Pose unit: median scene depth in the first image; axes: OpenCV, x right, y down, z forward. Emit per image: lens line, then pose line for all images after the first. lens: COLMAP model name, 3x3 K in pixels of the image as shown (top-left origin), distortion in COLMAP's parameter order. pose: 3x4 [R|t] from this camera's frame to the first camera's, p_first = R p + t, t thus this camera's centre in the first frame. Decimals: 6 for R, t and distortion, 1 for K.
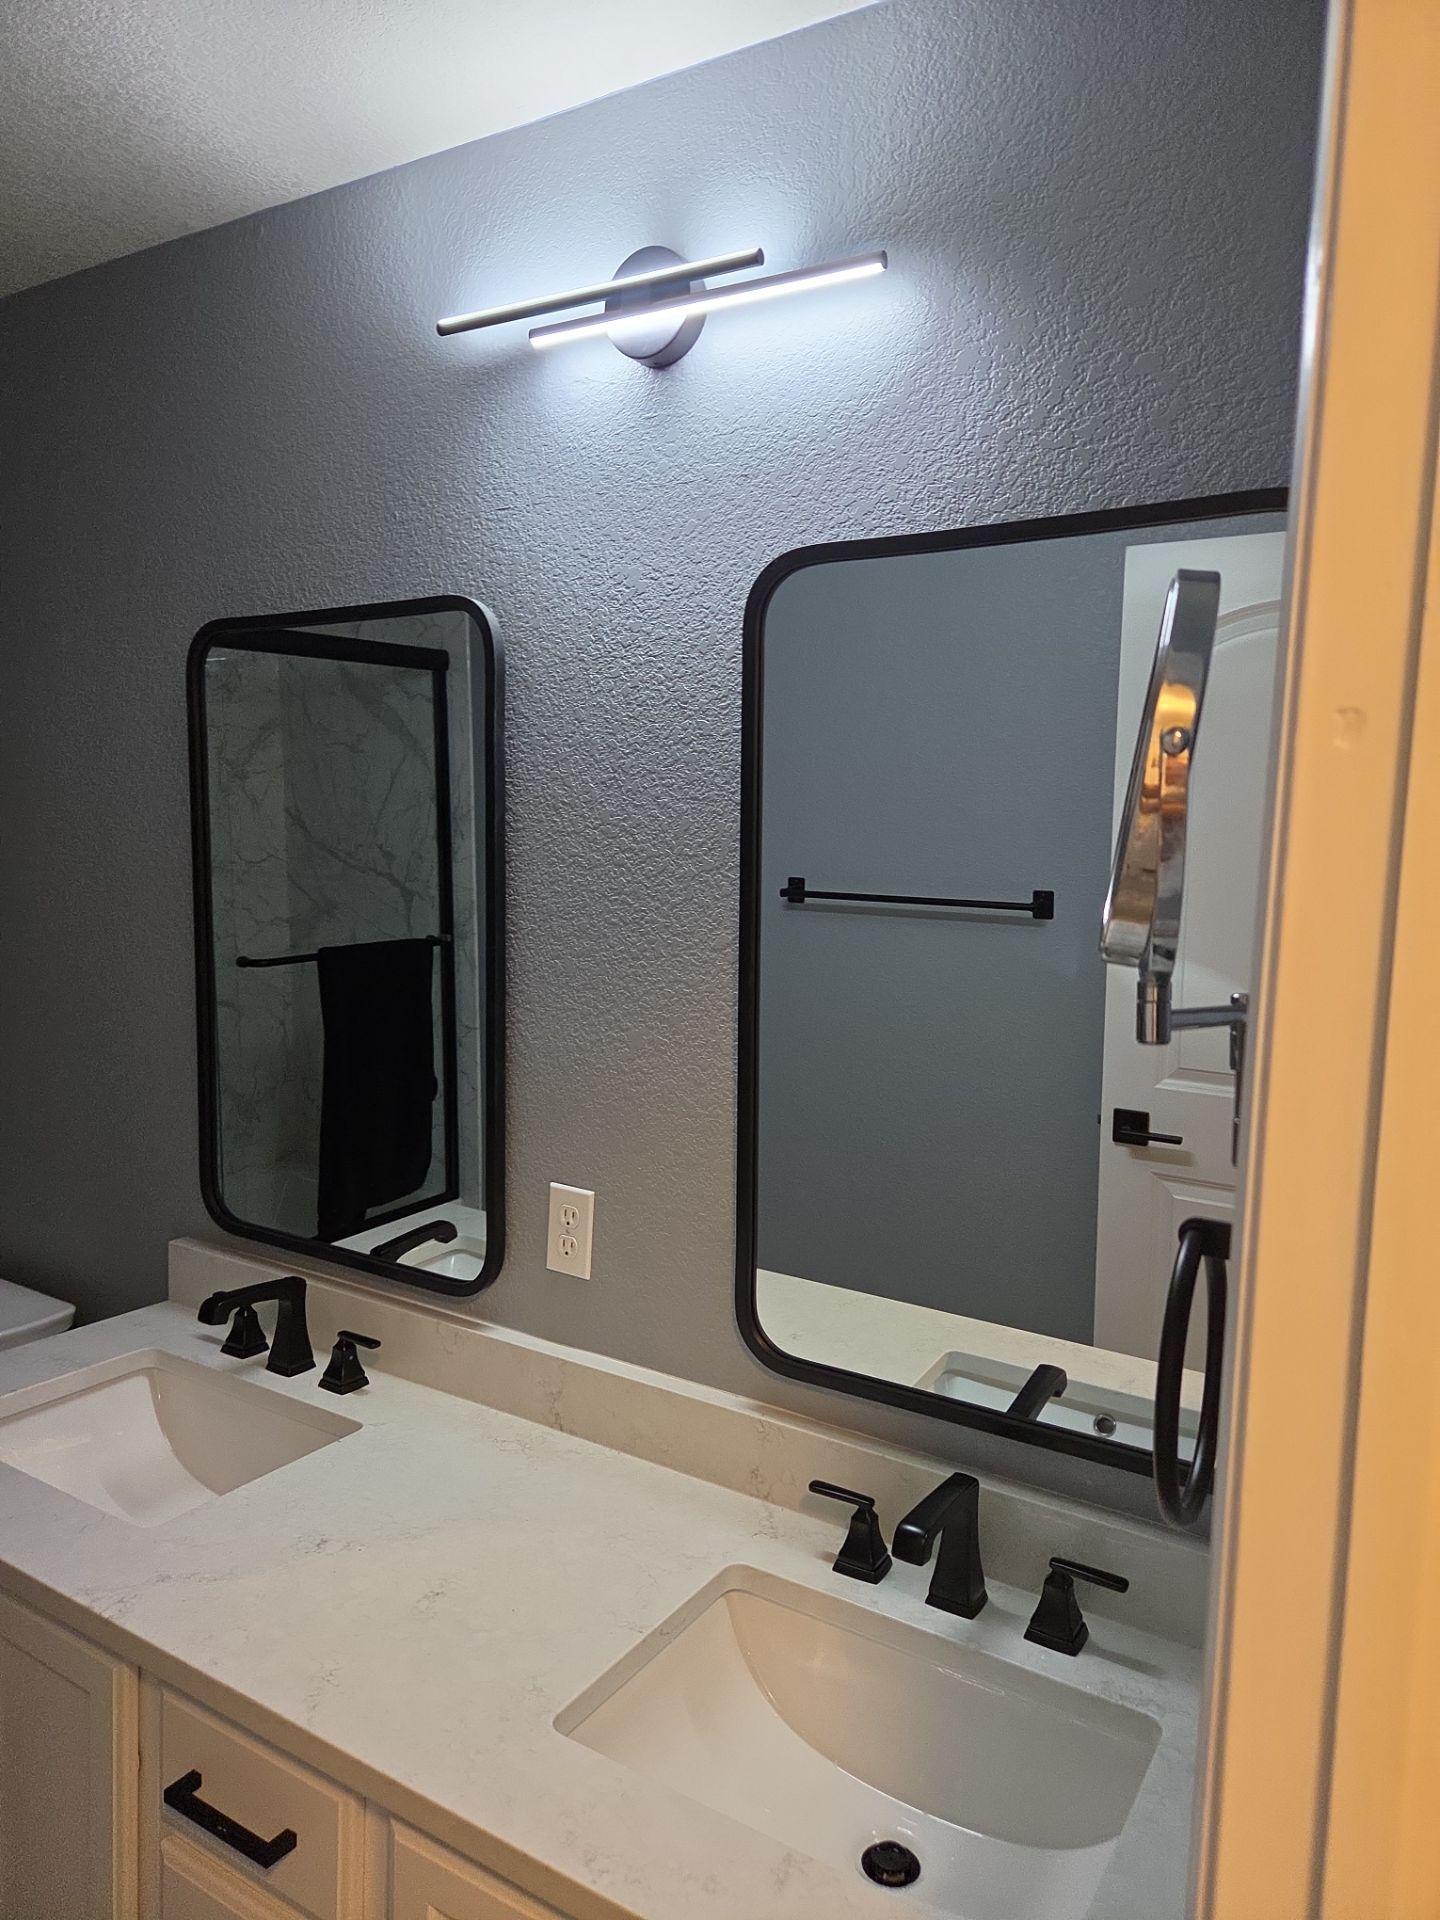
lens RADIAL K [[1278.3, 0, 729.8], [0, 1278.3, 934.3], [0, 0, 1]] dist [0.030400, -0.020960]
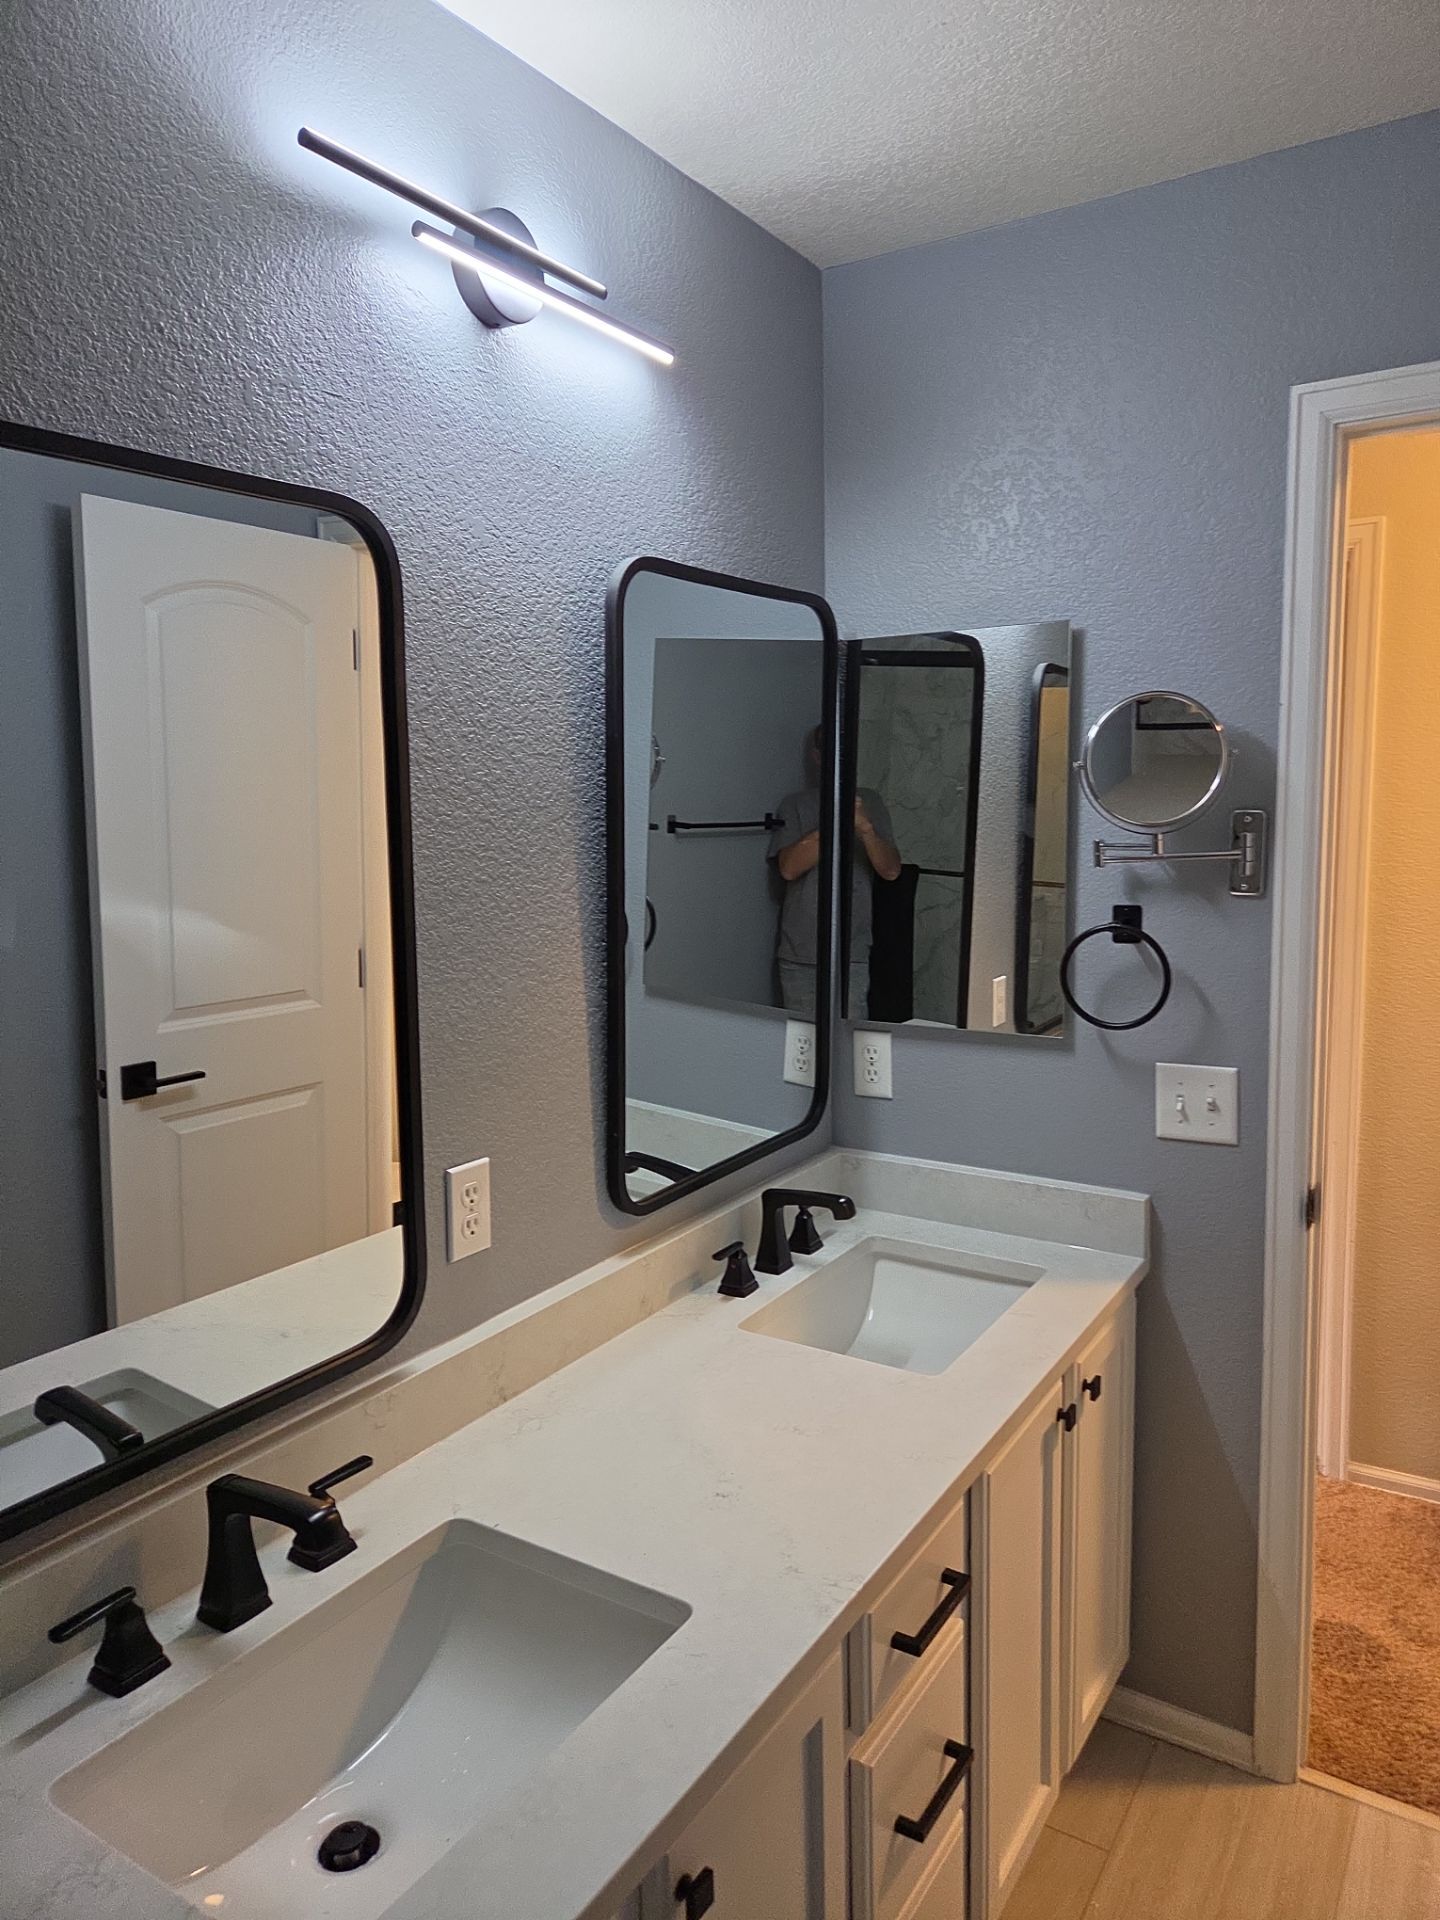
lens RADIAL K [[1278.3, 0, 727.6], [0, 1278.3, 961.2], [0, 0, 1]] dist [0.030400, -0.020960]
pose [[0.016821, -0.152471, 0.988165, -1.079515], [0.102603, 0.983350, 0.149981, -0.076711], [-0.994580, 0.098866, 0.032185, 0.790560]]
